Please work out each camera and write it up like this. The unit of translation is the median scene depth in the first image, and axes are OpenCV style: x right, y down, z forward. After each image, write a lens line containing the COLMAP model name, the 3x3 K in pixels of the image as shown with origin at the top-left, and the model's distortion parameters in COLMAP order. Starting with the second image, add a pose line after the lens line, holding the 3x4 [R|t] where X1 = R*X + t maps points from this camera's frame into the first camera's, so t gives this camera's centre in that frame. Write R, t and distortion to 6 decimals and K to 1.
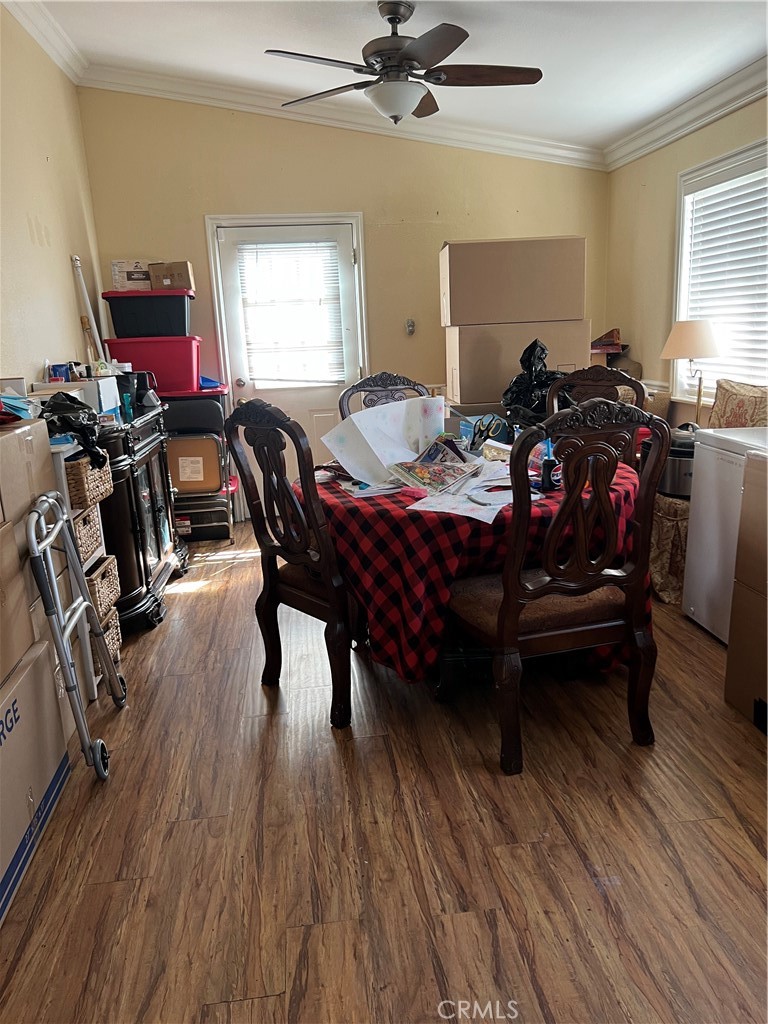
lens RADIAL K [[775.7, 0, 386.7], [0, 775.7, 507.6], [0, 0, 1]] dist [0.048112, -0.008337]
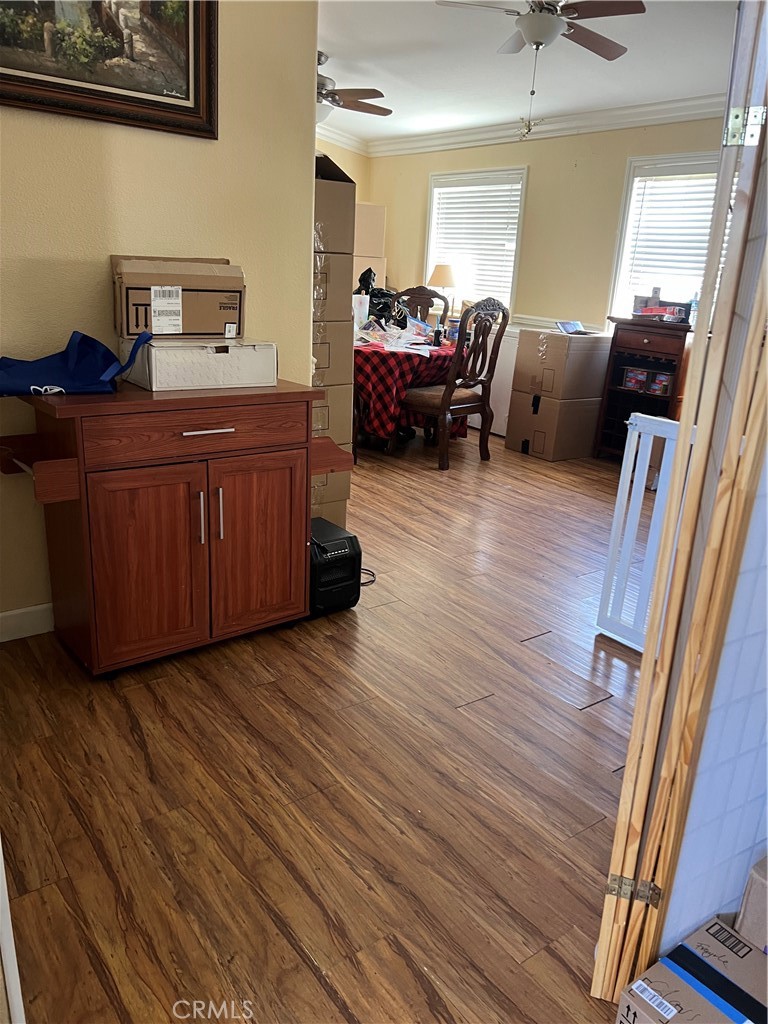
lens RADIAL K [[775.7, 0, 383.7], [0, 775.7, 513.3], [0, 0, 1]] dist [0.048112, -0.008337]
pose [[0.871220, -0.068785, 0.486050, -1.090708], [0.024653, 0.995016, 0.096623, 0.249772], [-0.490274, -0.072197, 0.868573, -0.854679]]
